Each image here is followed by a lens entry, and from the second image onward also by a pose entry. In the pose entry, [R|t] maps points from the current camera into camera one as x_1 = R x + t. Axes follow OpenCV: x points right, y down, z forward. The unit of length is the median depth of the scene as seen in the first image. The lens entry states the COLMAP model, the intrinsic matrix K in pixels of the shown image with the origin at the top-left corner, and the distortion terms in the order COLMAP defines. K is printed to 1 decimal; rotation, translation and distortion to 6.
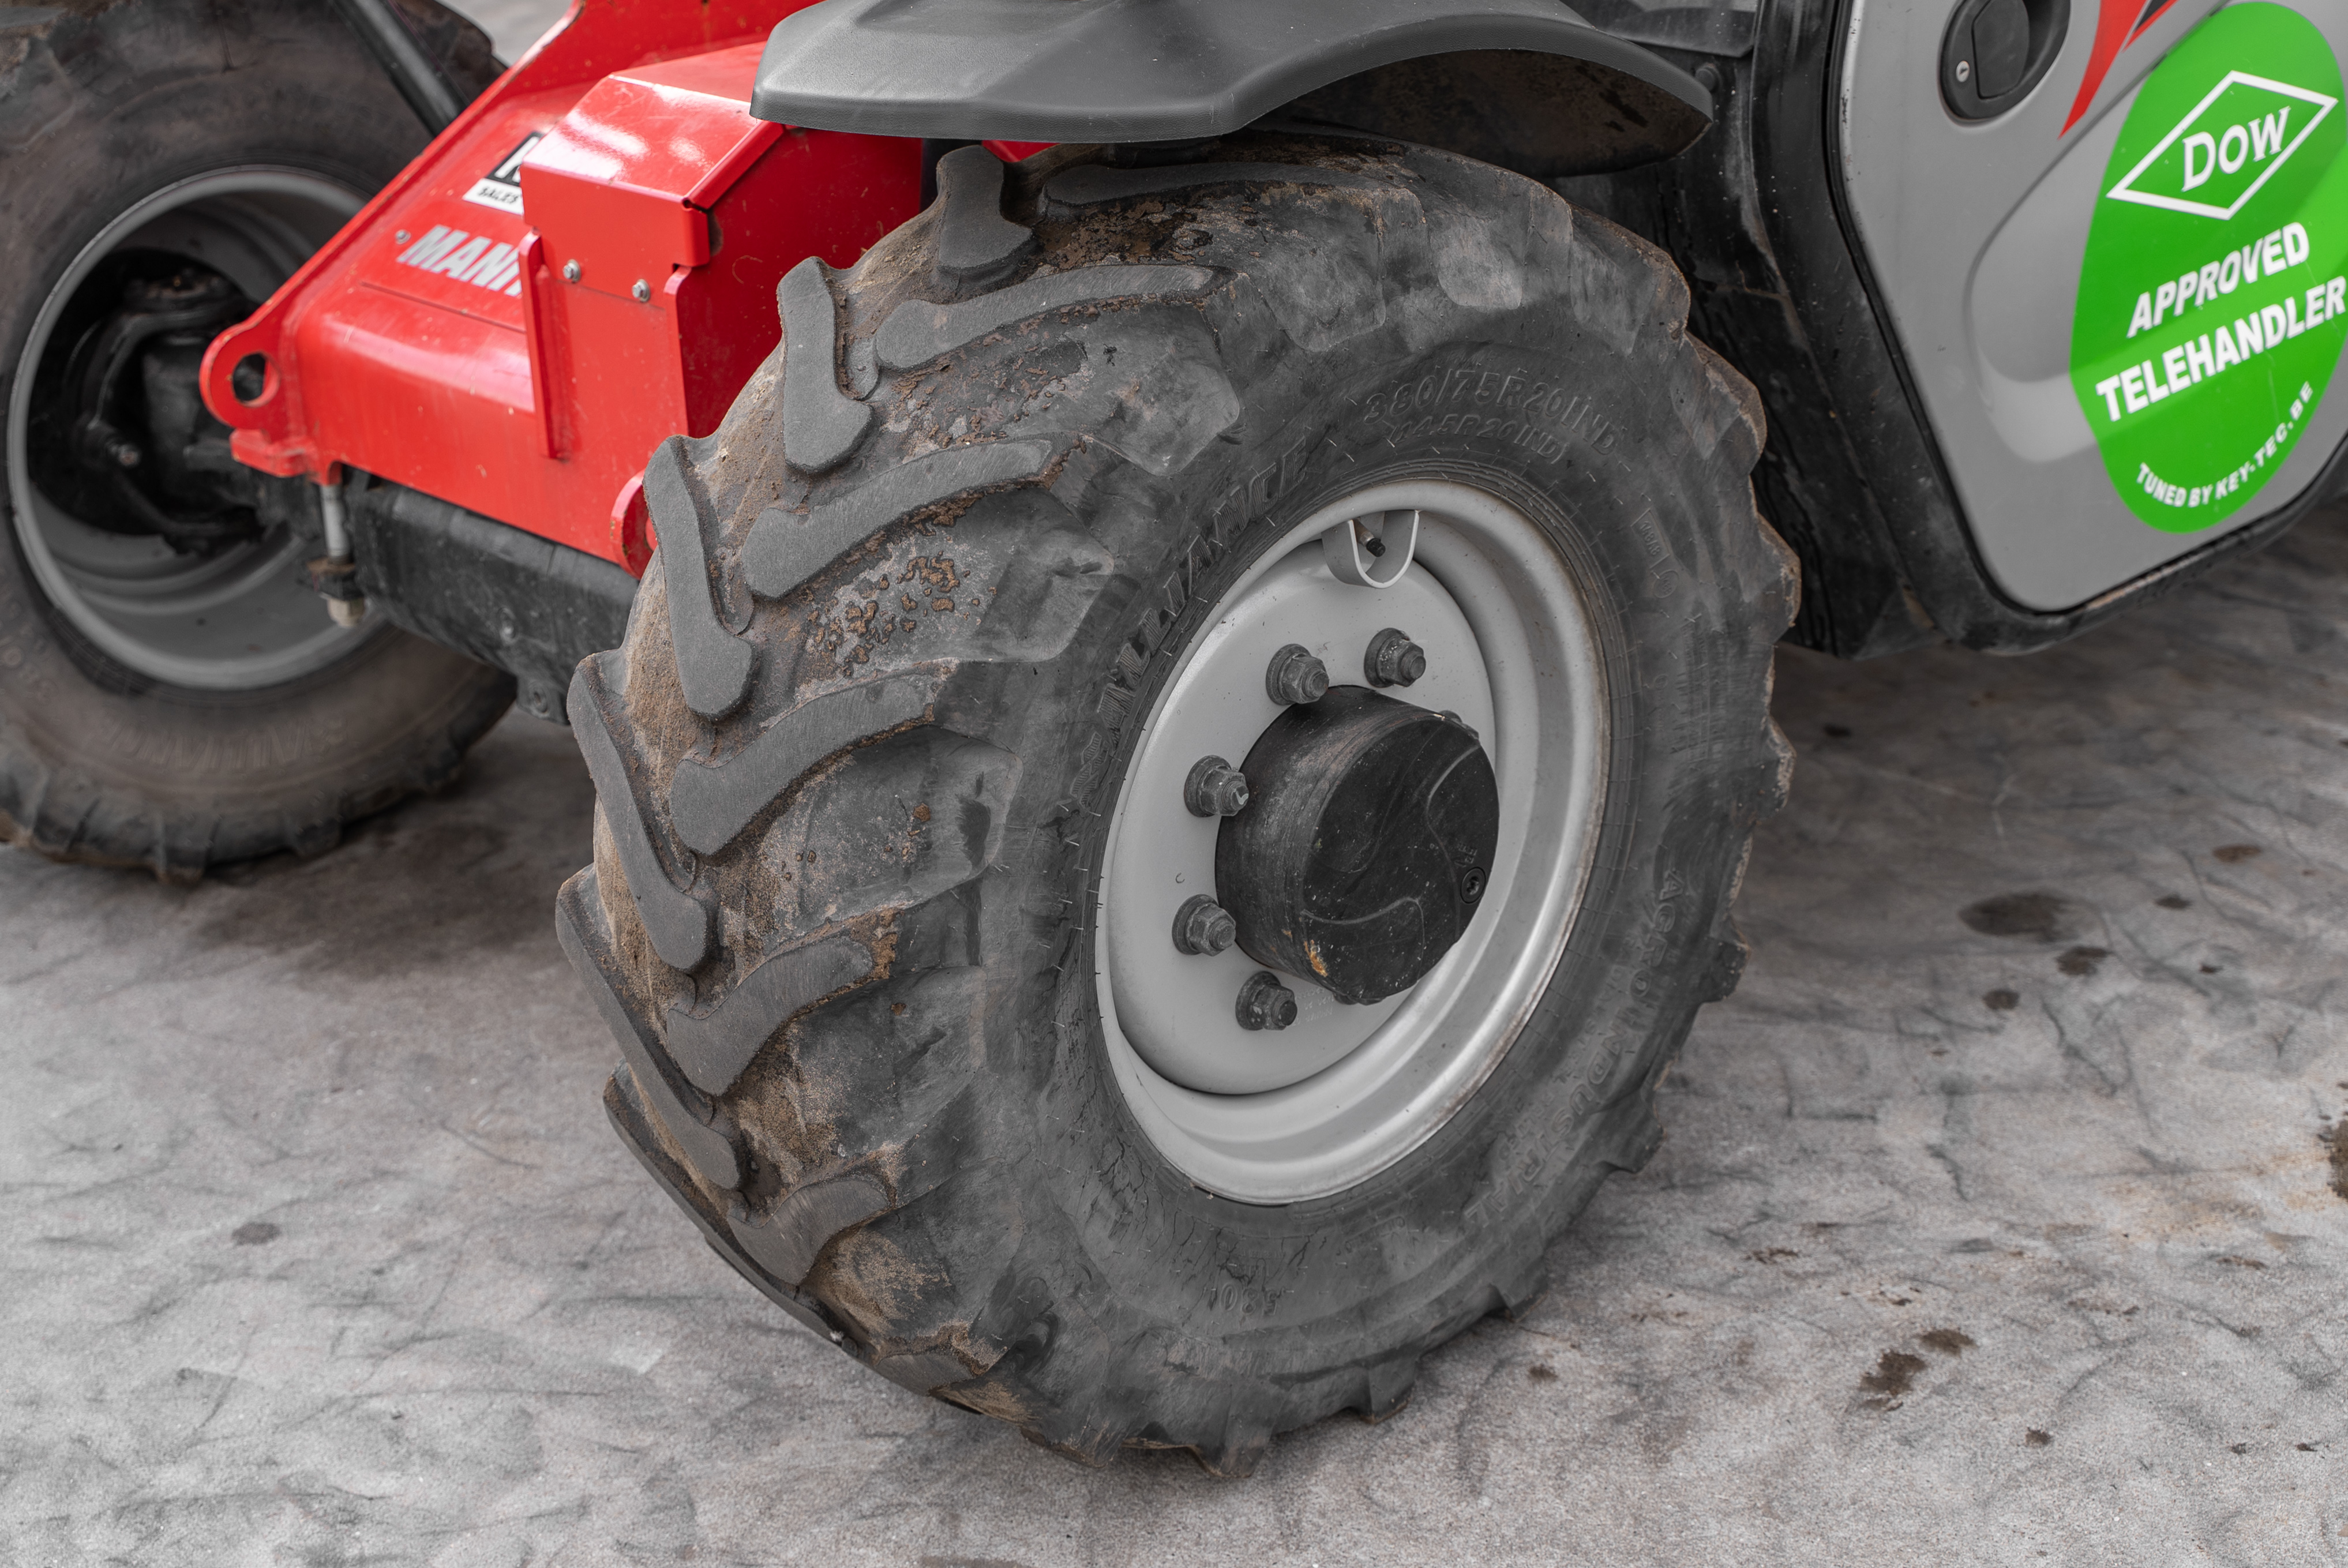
lens RADIAL K [[3430.4, 0, 1172.0], [0, 3430.4, 839.8], [0, 0, 1]] dist [-0.012232, -0.050521]
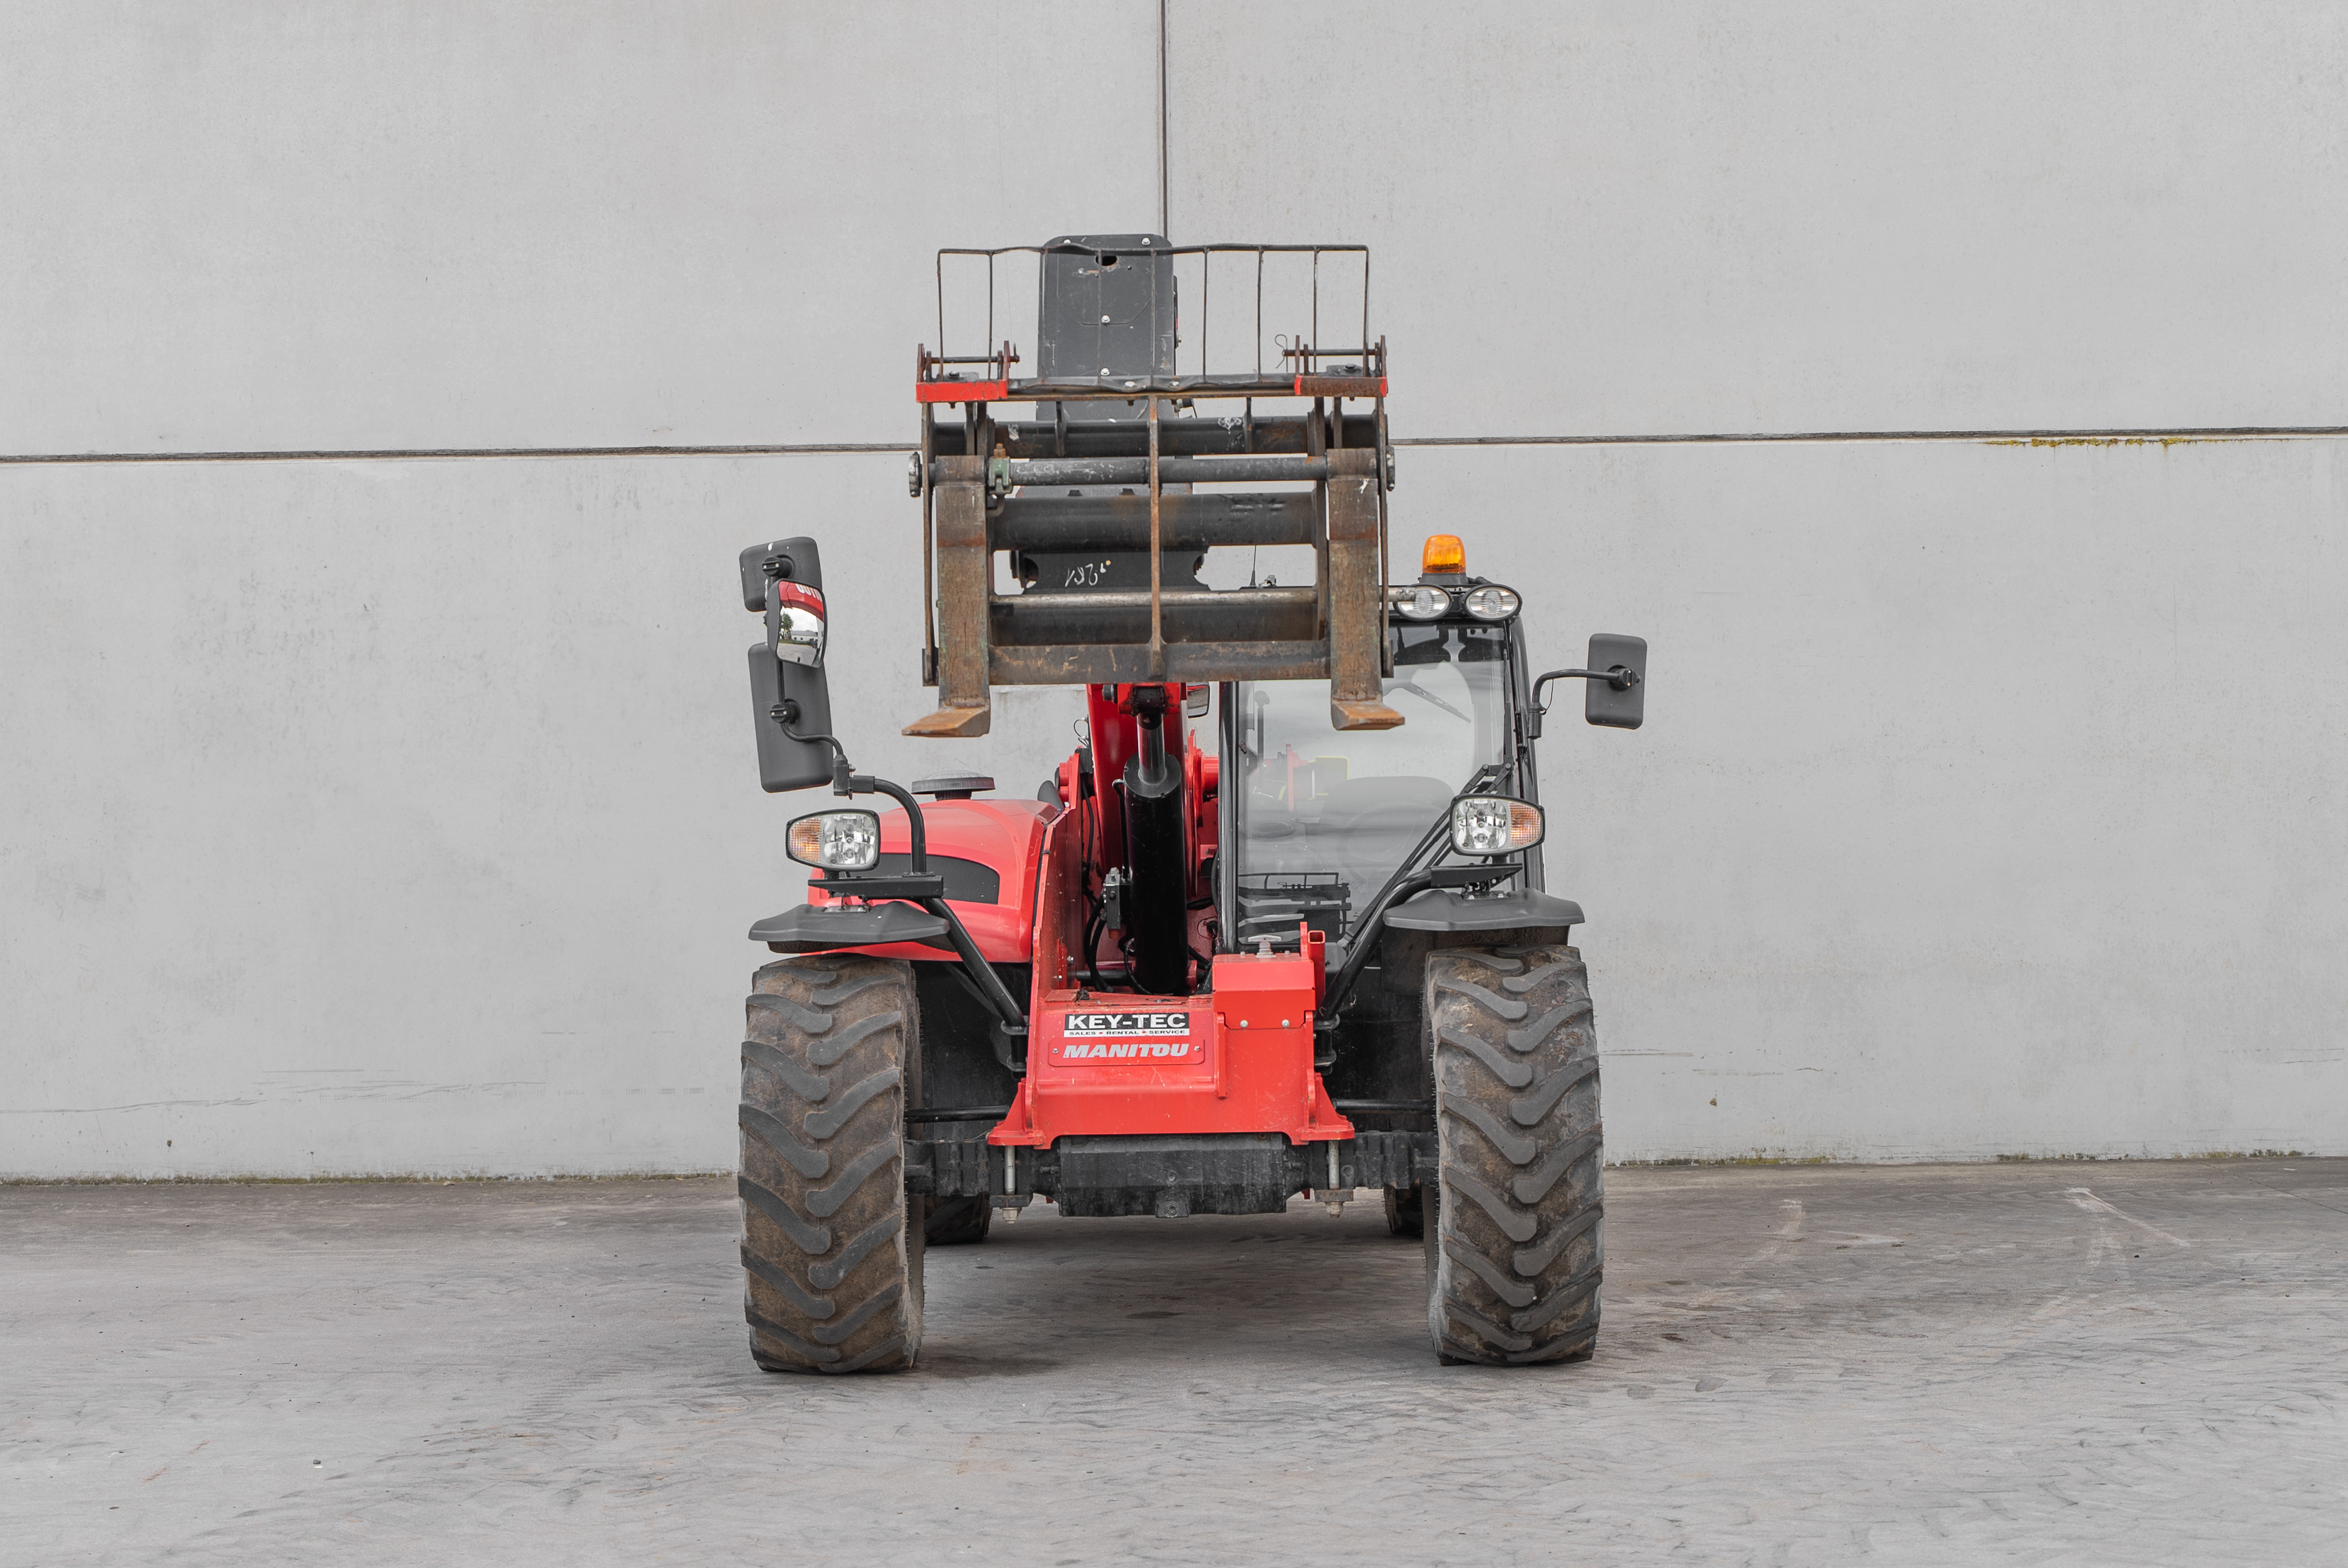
lens RADIAL K [[4109.7, 0, 1174.0], [0, 4109.7, 784.0], [0, 0, 1]] dist [-0.001818, -0.066242]
pose [[0.696430, 0.016745, 0.717429, -2.807121], [0.285090, 0.910997, -0.298008, 0.686745], [-0.658566, 0.412073, 0.629672, -1.253681]]
